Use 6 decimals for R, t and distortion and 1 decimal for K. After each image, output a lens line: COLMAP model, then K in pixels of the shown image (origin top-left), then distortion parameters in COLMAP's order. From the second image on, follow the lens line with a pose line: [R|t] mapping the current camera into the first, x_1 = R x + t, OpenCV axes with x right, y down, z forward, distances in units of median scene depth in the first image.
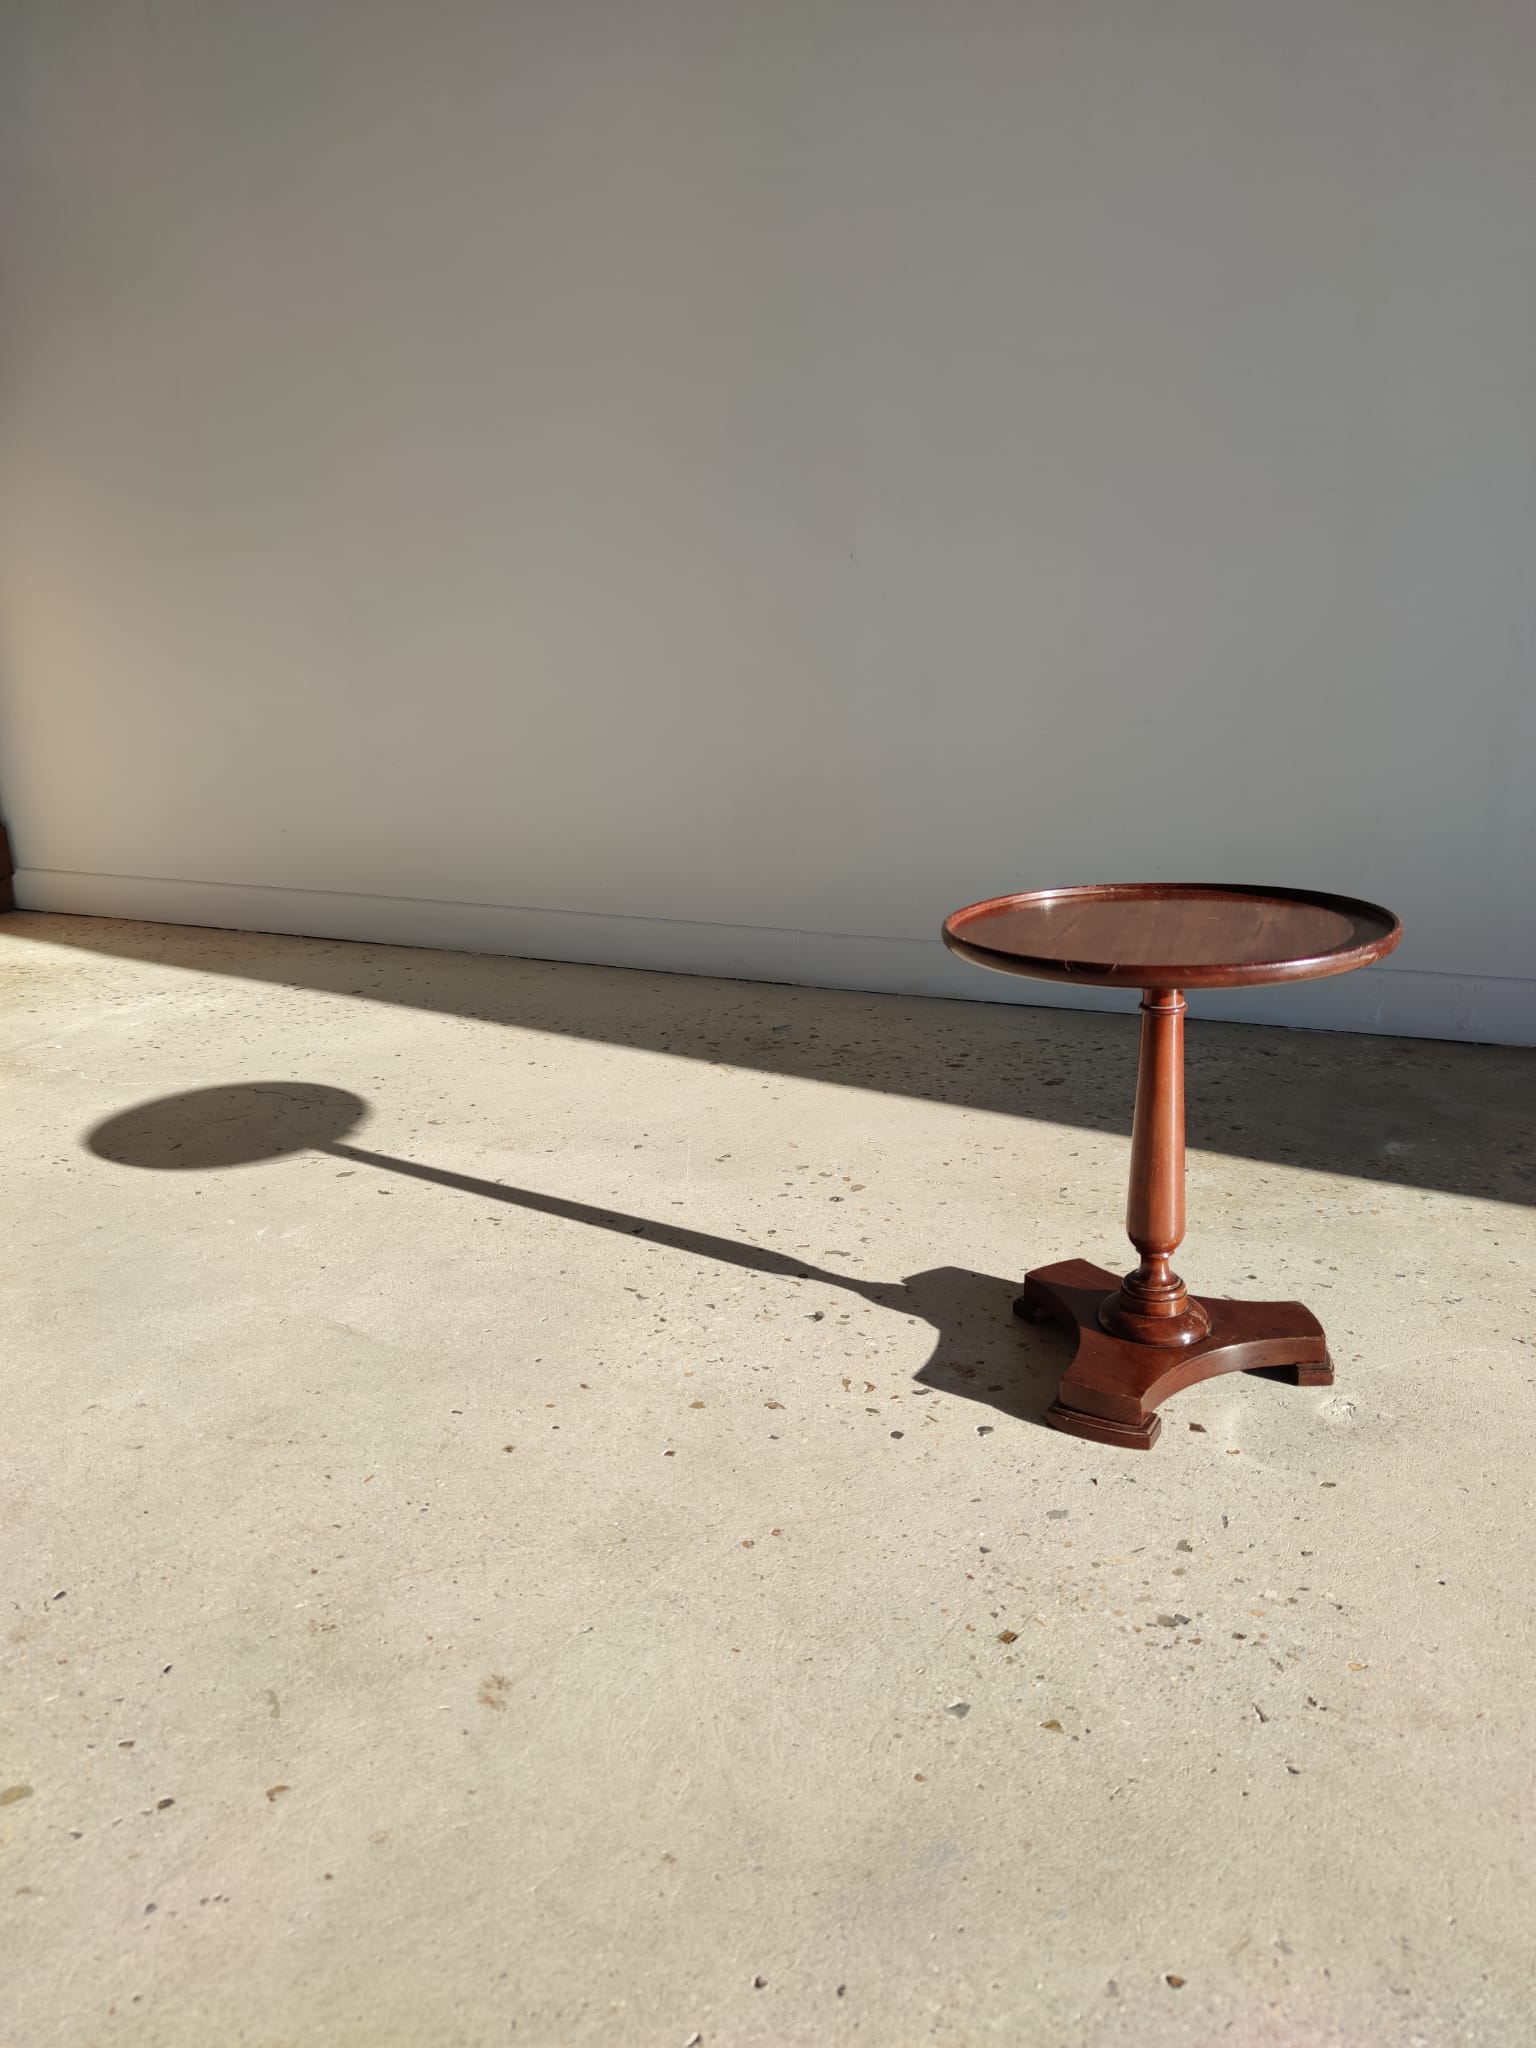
lens RADIAL K [[1460.3, 0, 778.1], [0, 1460.3, 1045.1], [0, 0, 1]] dist [0.058544, -0.046428]
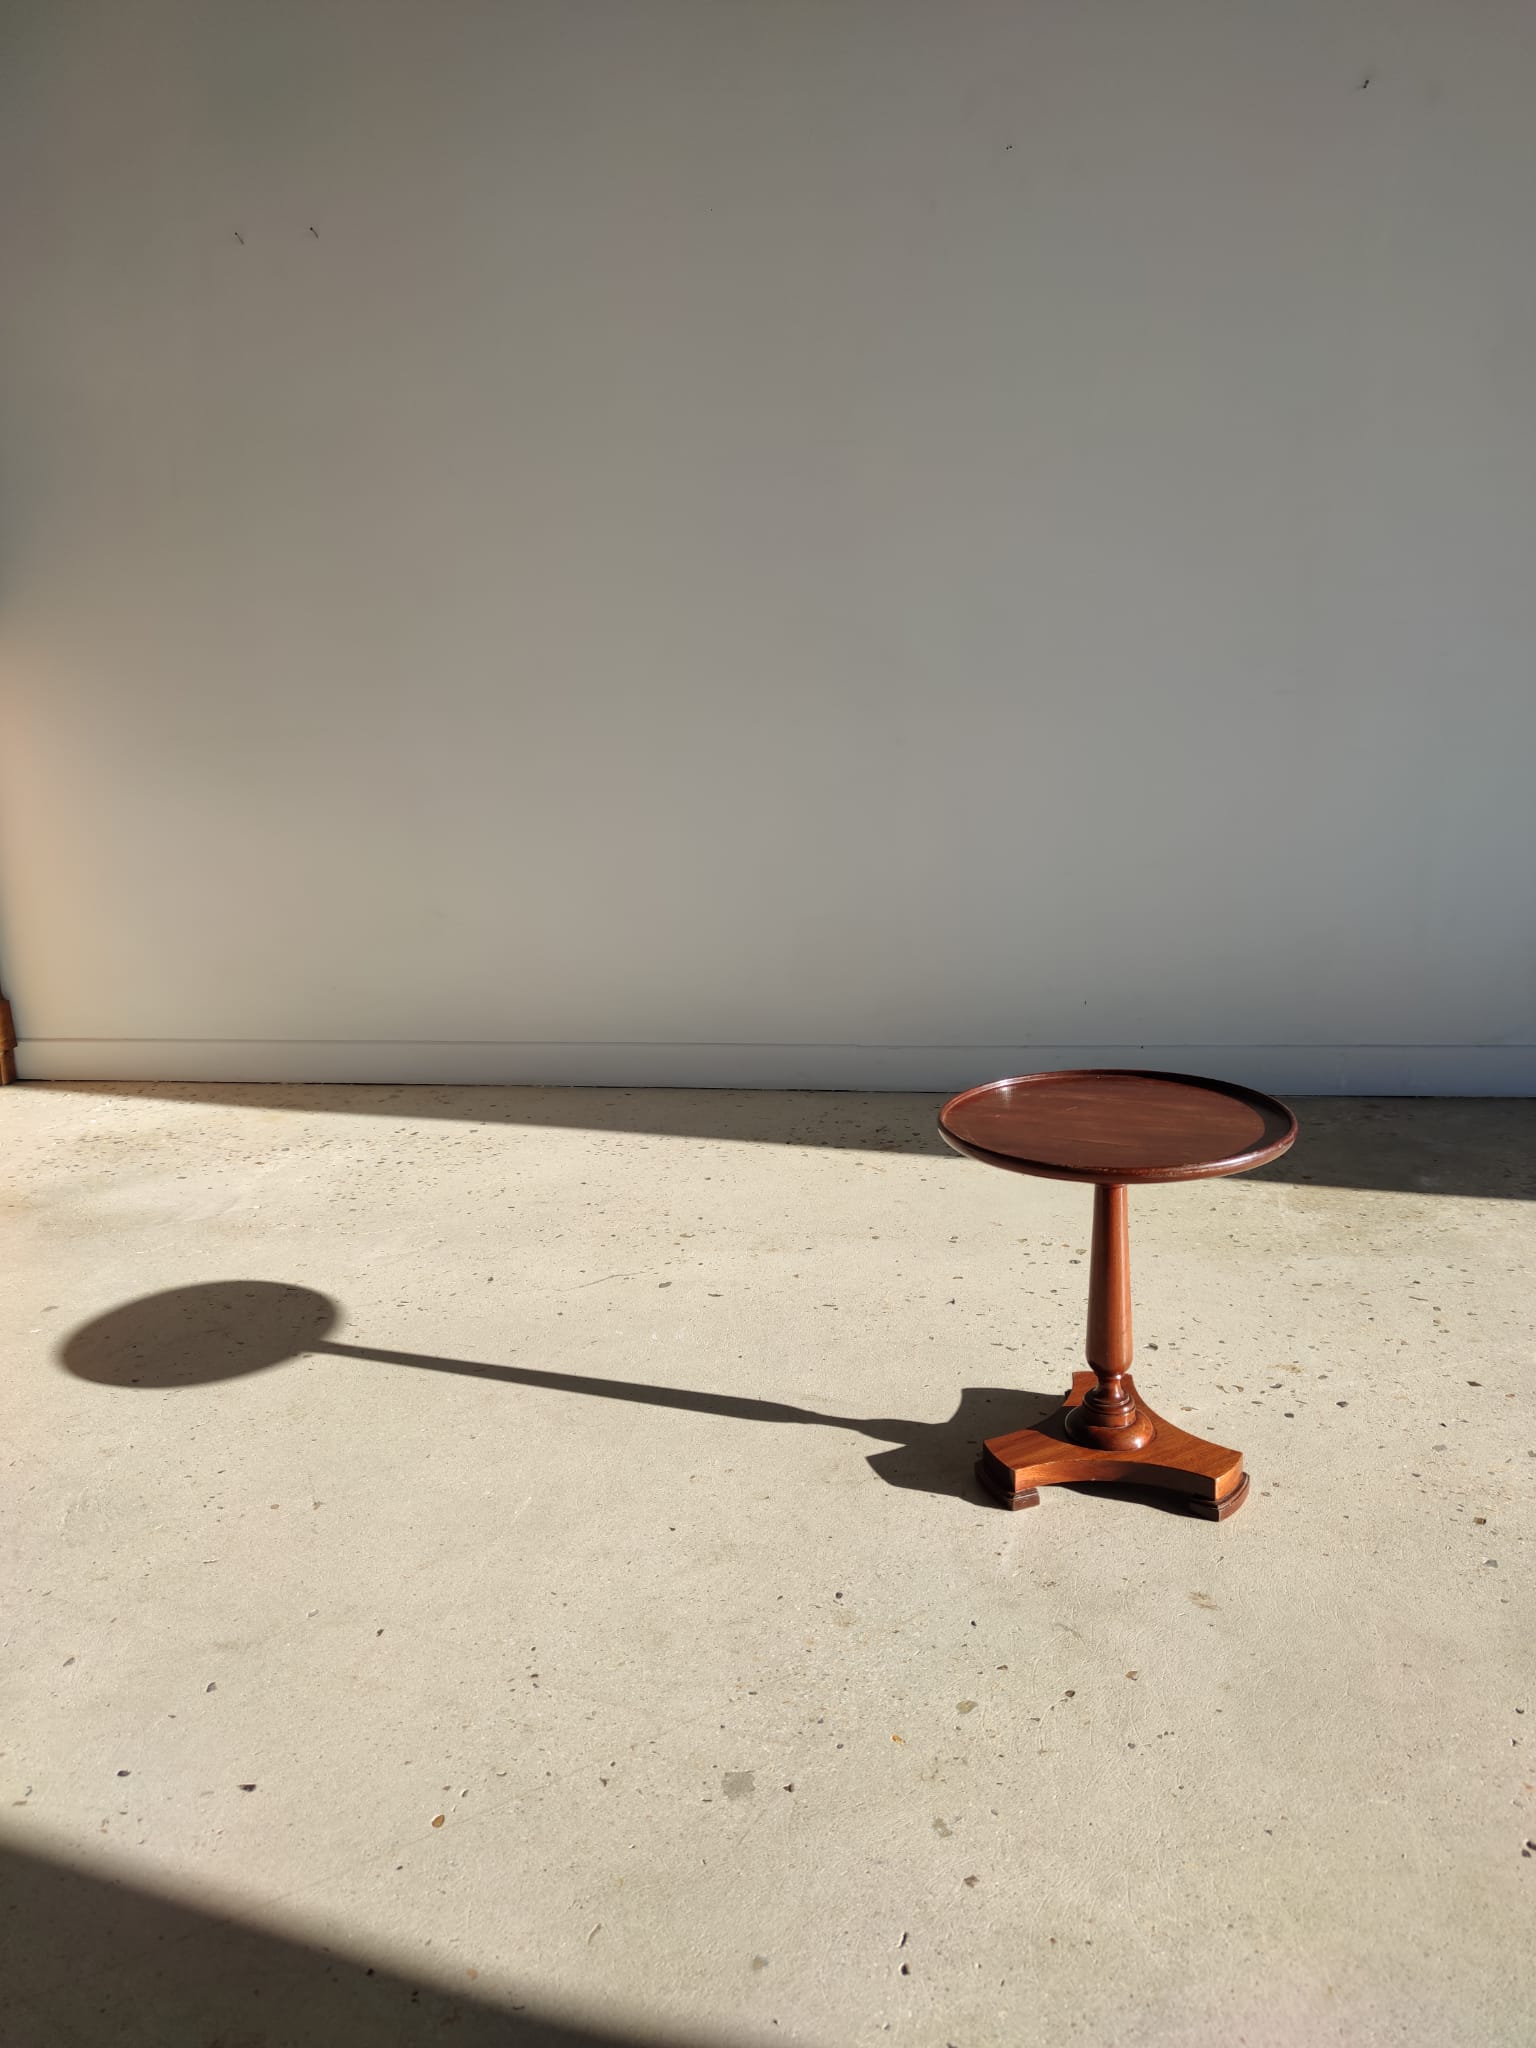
lens RADIAL K [[1459.6, 0, 758.6], [0, 1459.6, 1046.5], [0, 0, 1]] dist [0.067315, -0.058330]
pose [[0.972576, -0.077021, 0.219461, -0.705394], [0.088526, 0.995143, -0.043065, -0.074185], [-0.215078, 0.061312, 0.974670, -0.305642]]
